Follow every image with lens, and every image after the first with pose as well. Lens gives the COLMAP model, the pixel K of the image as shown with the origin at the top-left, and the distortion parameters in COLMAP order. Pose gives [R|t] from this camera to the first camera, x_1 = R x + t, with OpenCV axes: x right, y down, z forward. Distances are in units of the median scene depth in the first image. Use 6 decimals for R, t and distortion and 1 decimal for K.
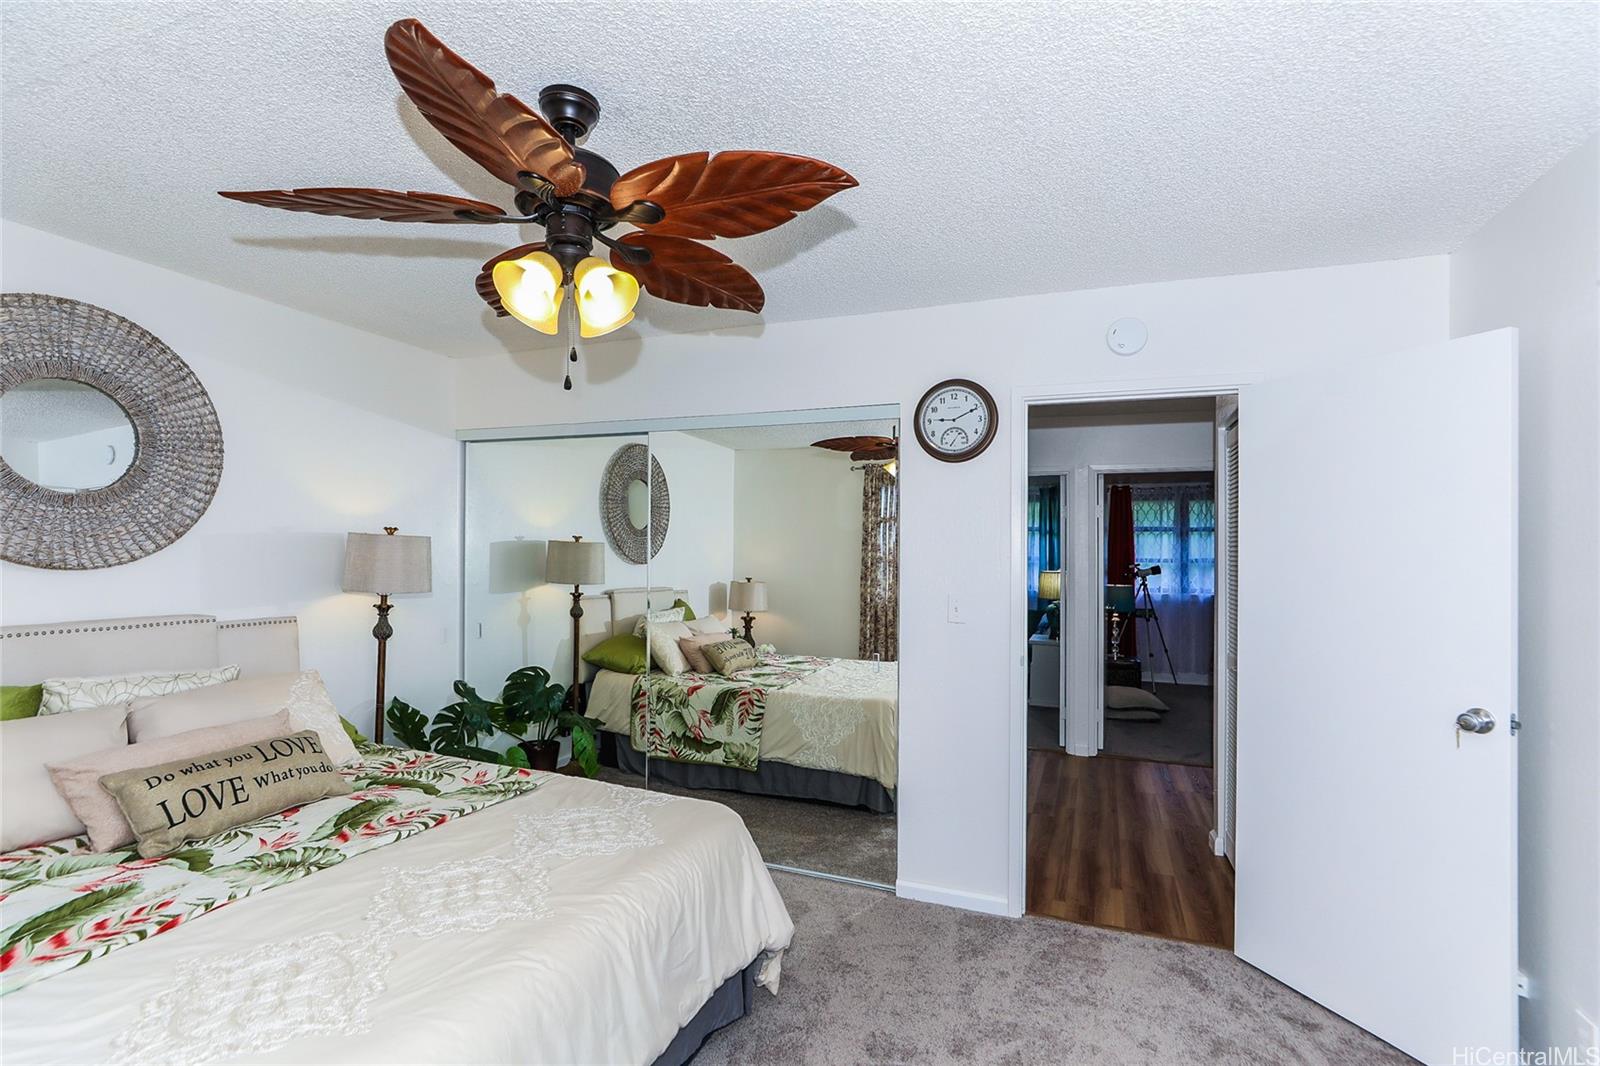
lens RADIAL K [[734.0, 0, 796.7], [0, 734.0, 539.4], [0, 0, 1]] dist [-0.018727, 0.003605]
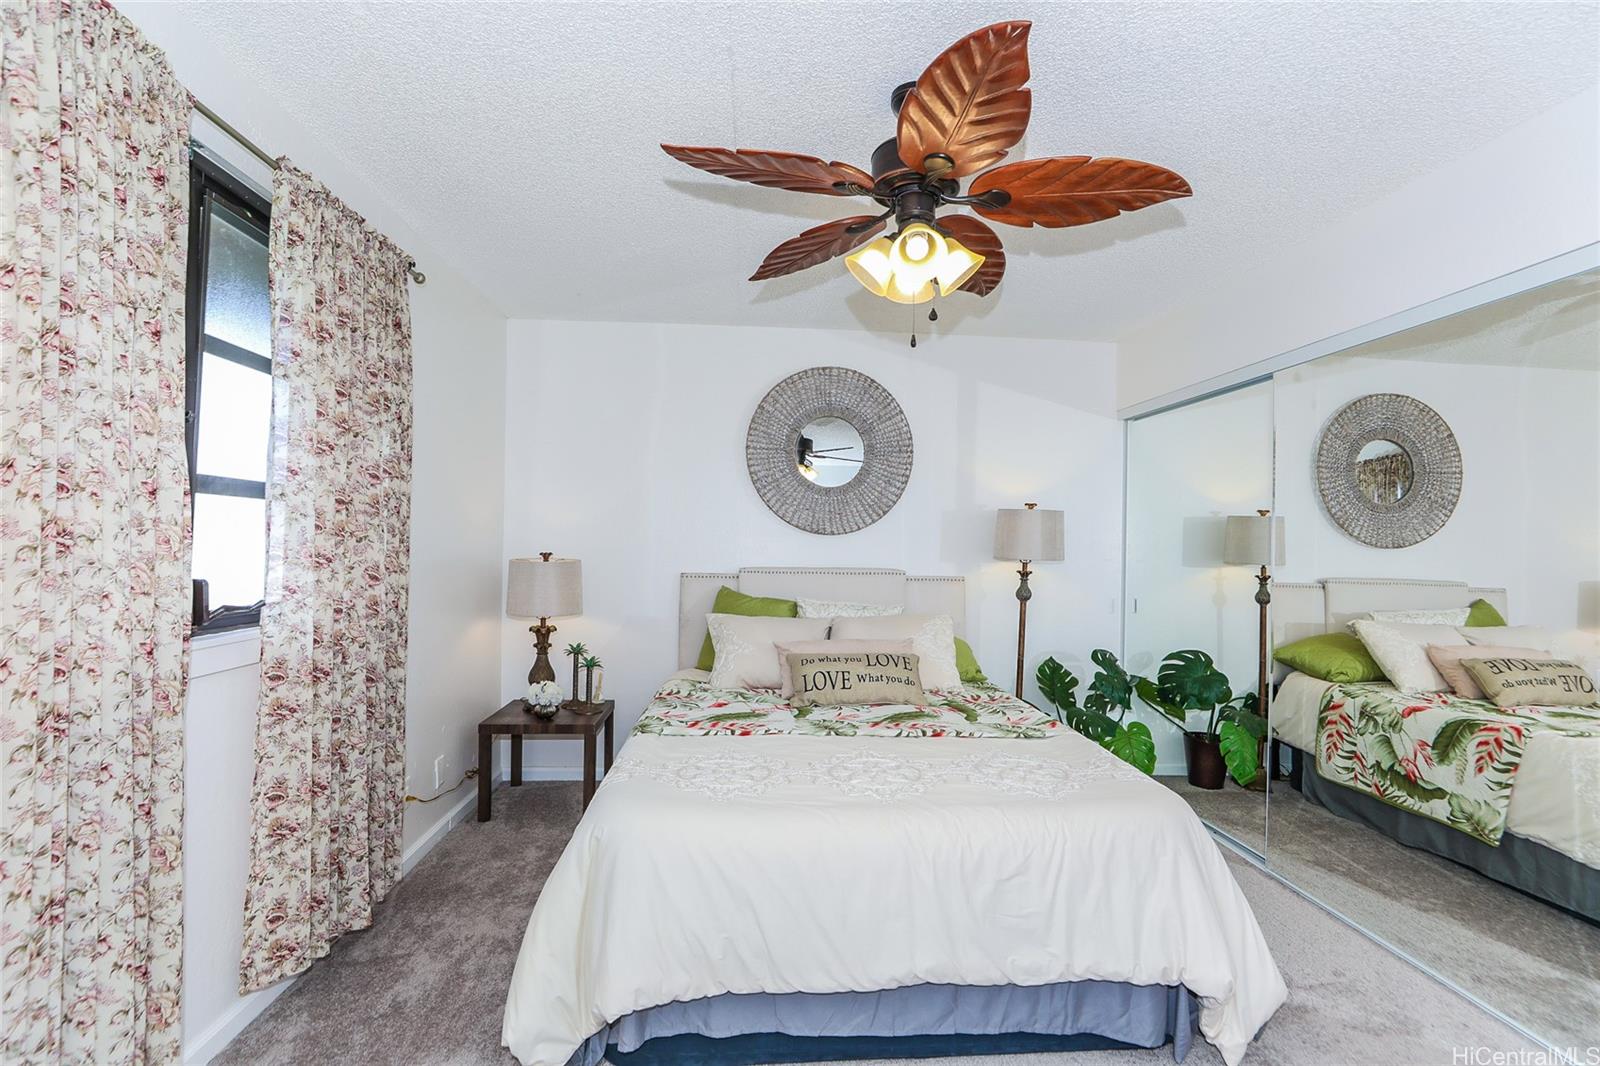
lens RADIAL K [[734.0, 0, 799.7], [0, 734.0, 533.6], [0, 0, 1]] dist [-0.018727, 0.003605]
pose [[0.445743, -0.018383, -0.894972, 0.249915], [0.002994, 0.999814, -0.019045, 0.041828], [0.895156, 0.005810, 0.445715, 0.135461]]
